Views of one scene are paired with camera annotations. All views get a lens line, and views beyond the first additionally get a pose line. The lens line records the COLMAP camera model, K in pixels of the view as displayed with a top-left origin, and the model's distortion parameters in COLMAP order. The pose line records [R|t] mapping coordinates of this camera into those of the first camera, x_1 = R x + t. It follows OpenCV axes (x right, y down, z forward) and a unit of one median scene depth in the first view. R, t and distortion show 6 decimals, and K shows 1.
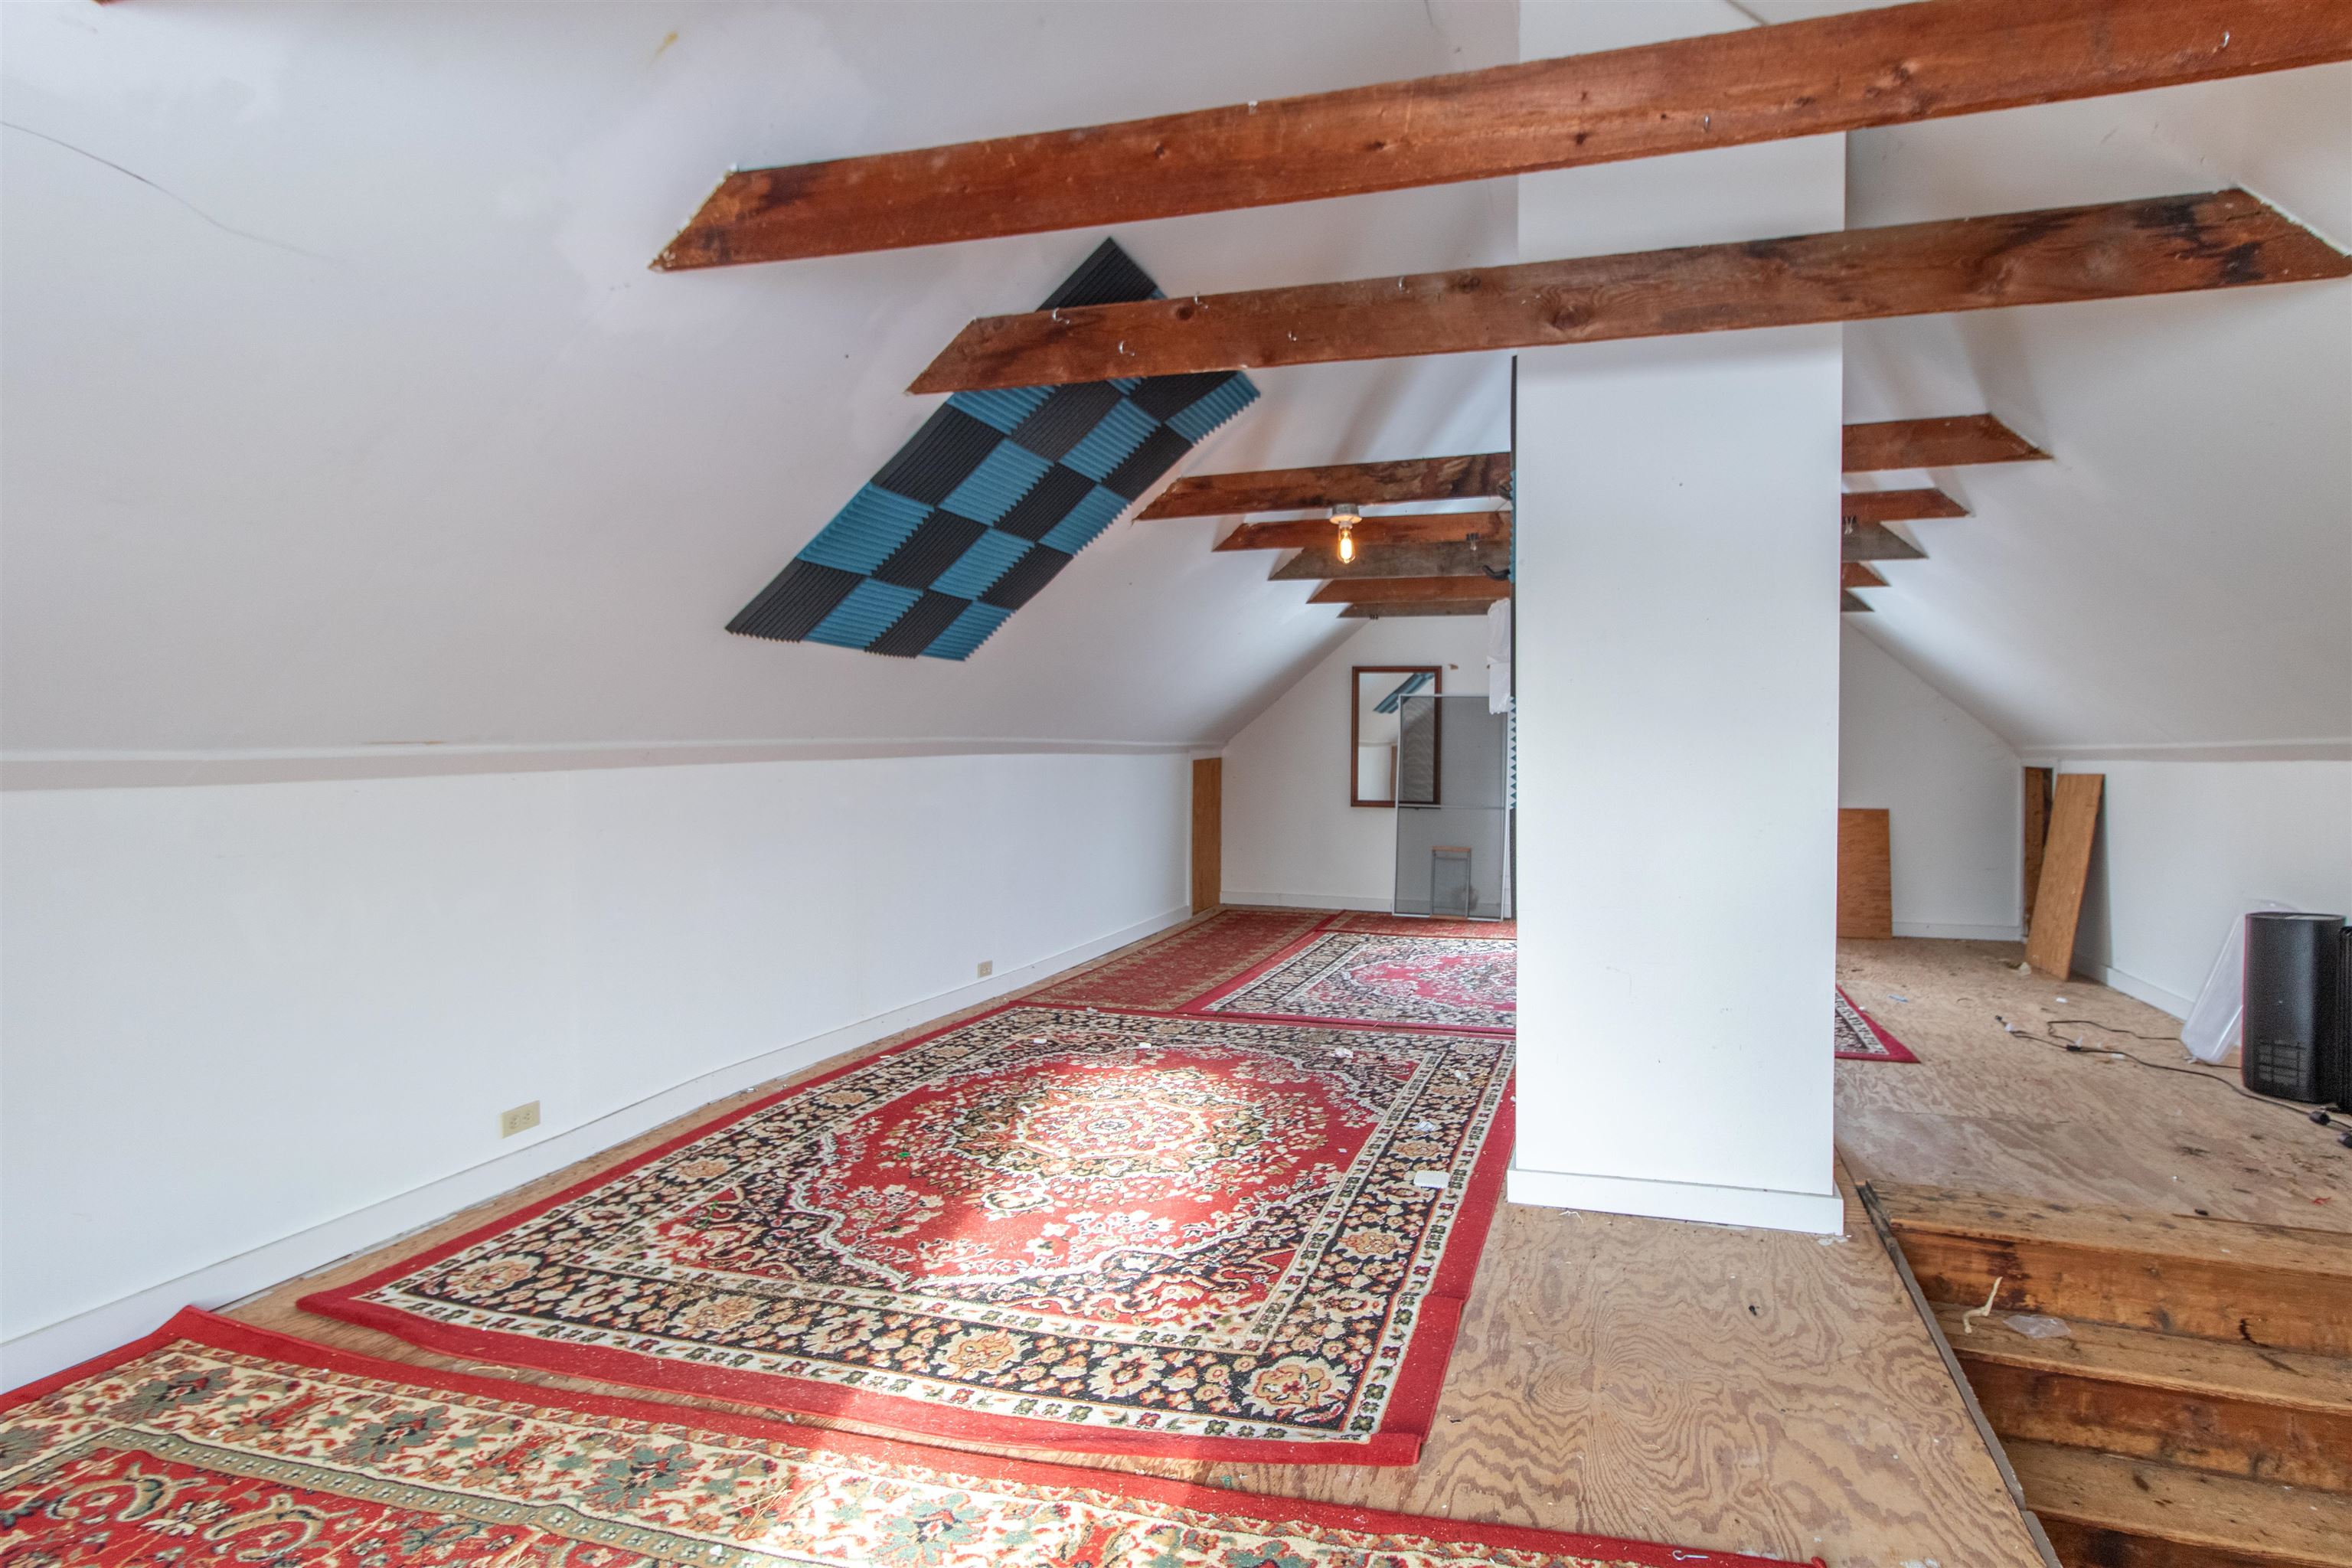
lens RADIAL K [[1116.5, 0, 1245.7], [0, 1116.5, 757.4], [0, 0, 1]] dist [0.001082, 0.000324]
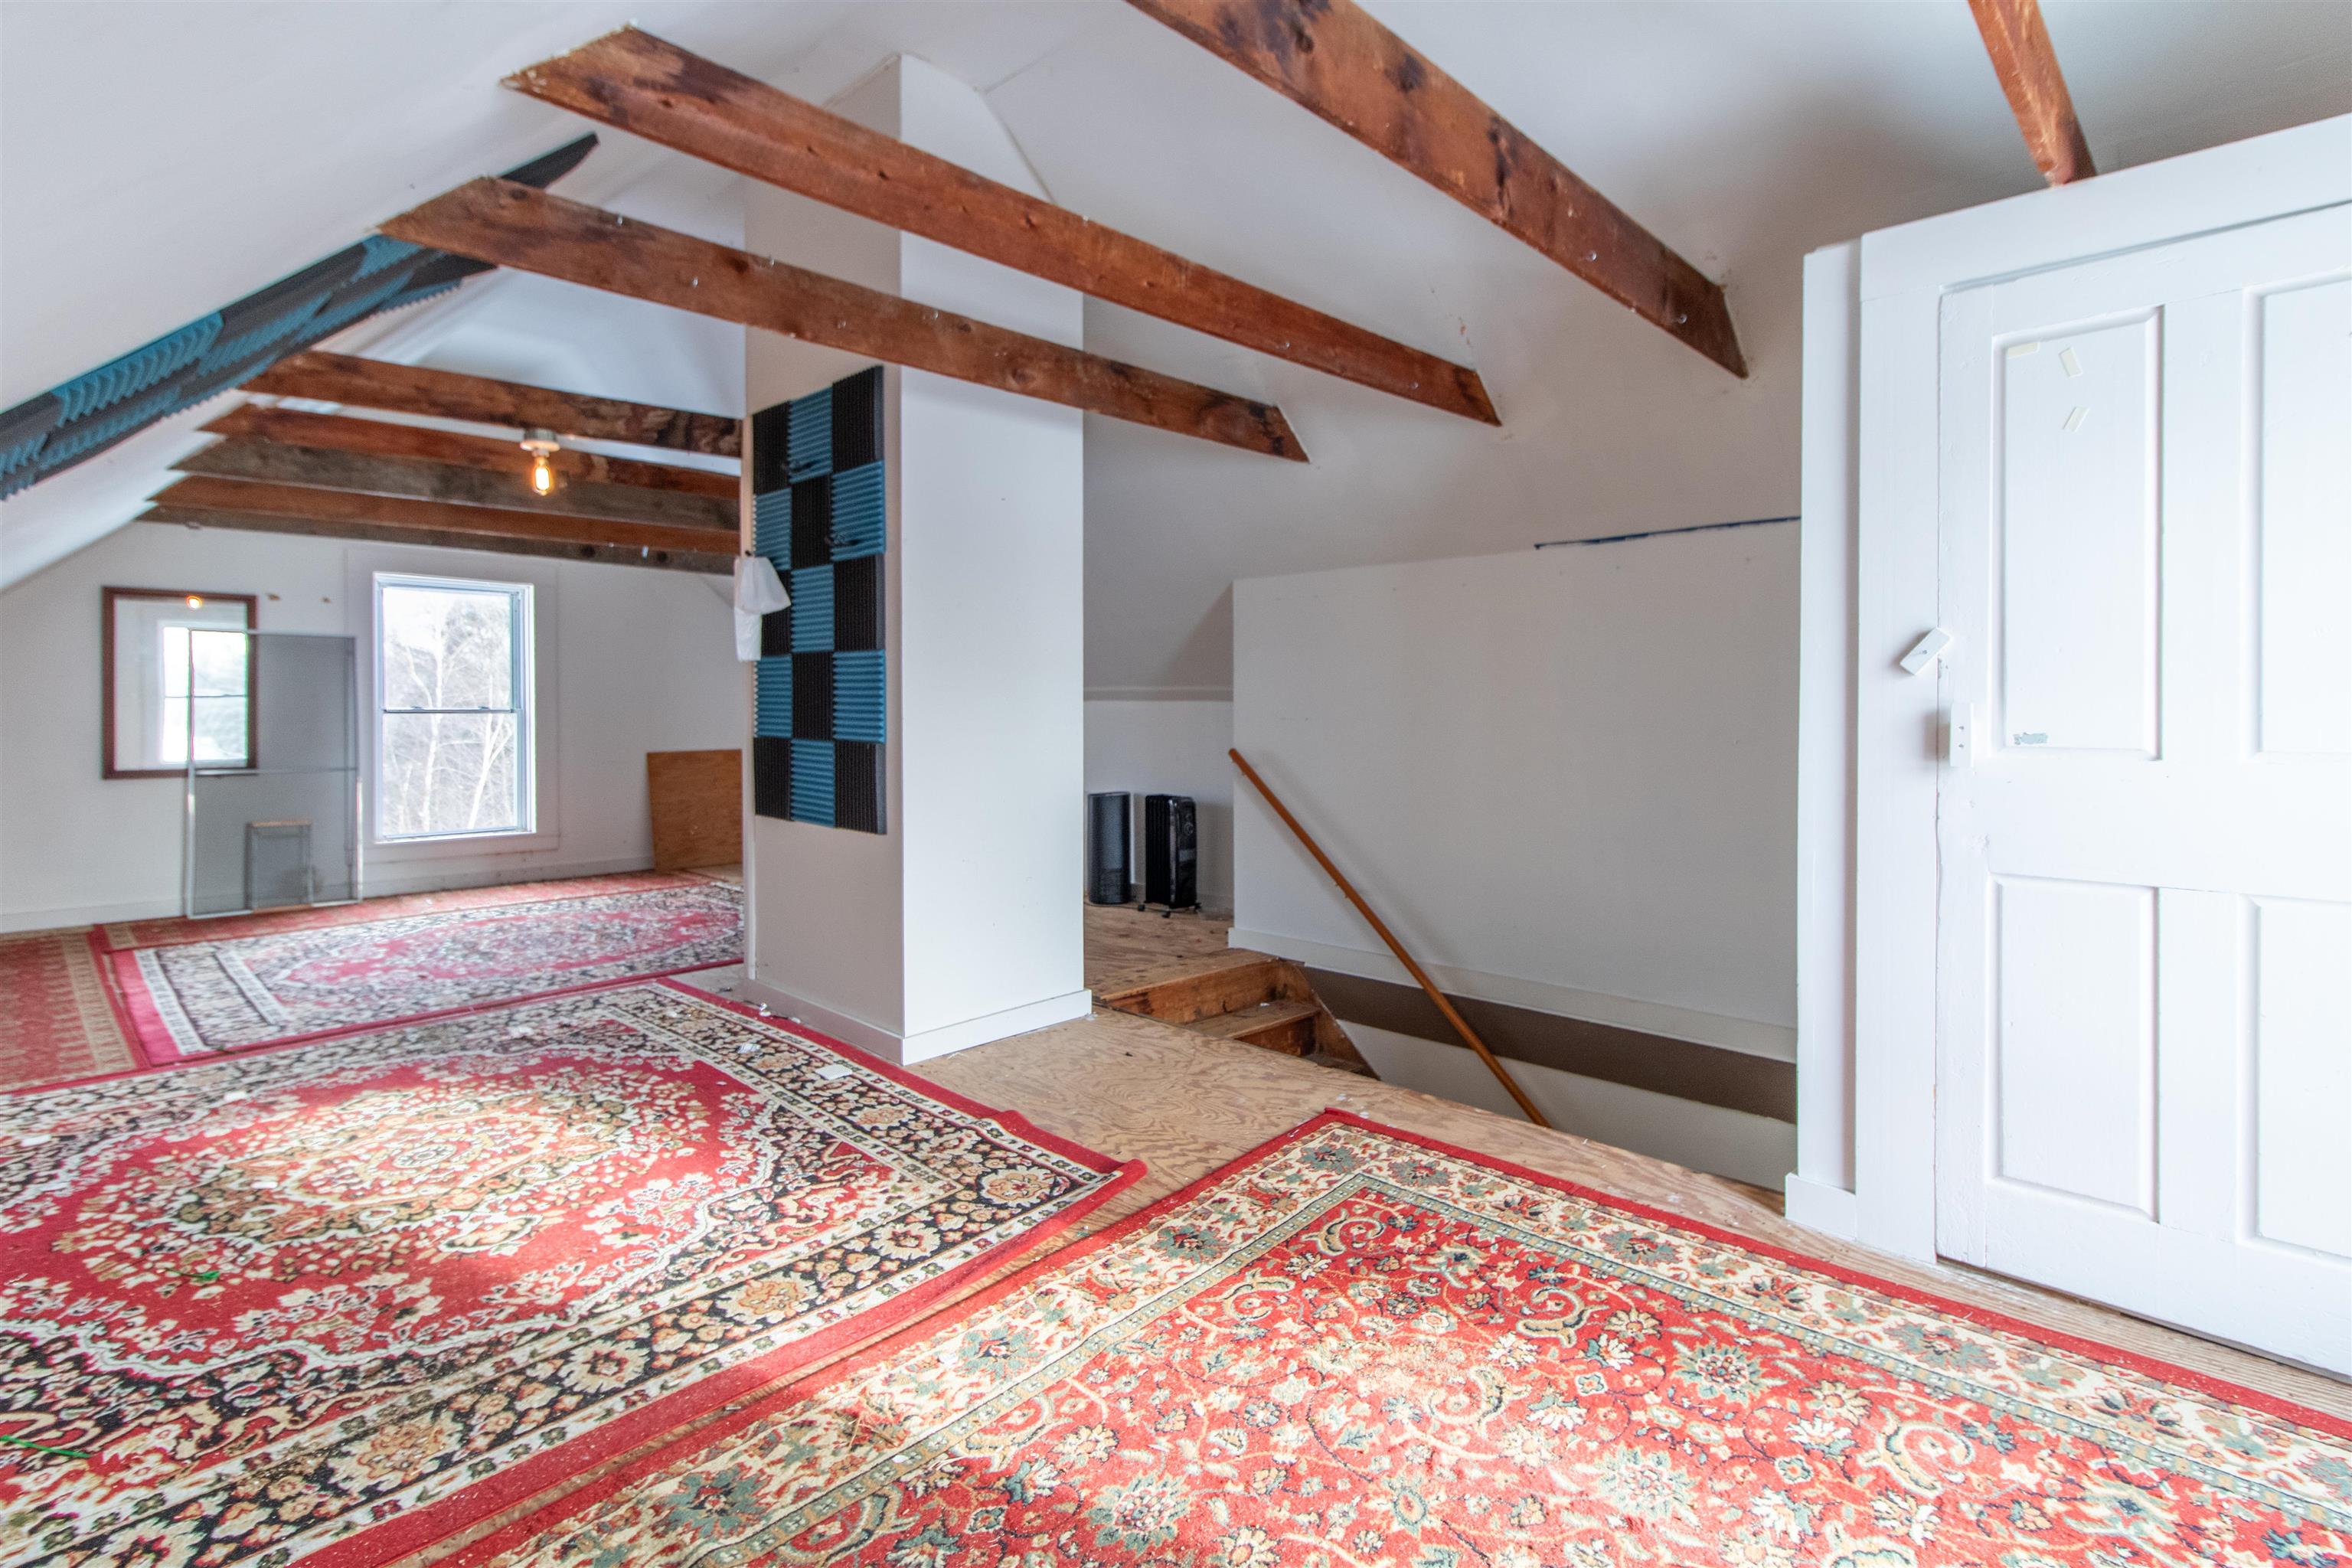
lens RADIAL K [[1111.1, 0, 1176.5], [0, 1111.1, 696.2], [0, 0, 1]] dist [0.002413, 0.000495]
pose [[0.496091, -0.003526, 0.868263, -0.789652], [0.012890, 0.999911, -0.003304, 0.005188], [-0.868175, 0.012831, 0.496093, 0.162749]]
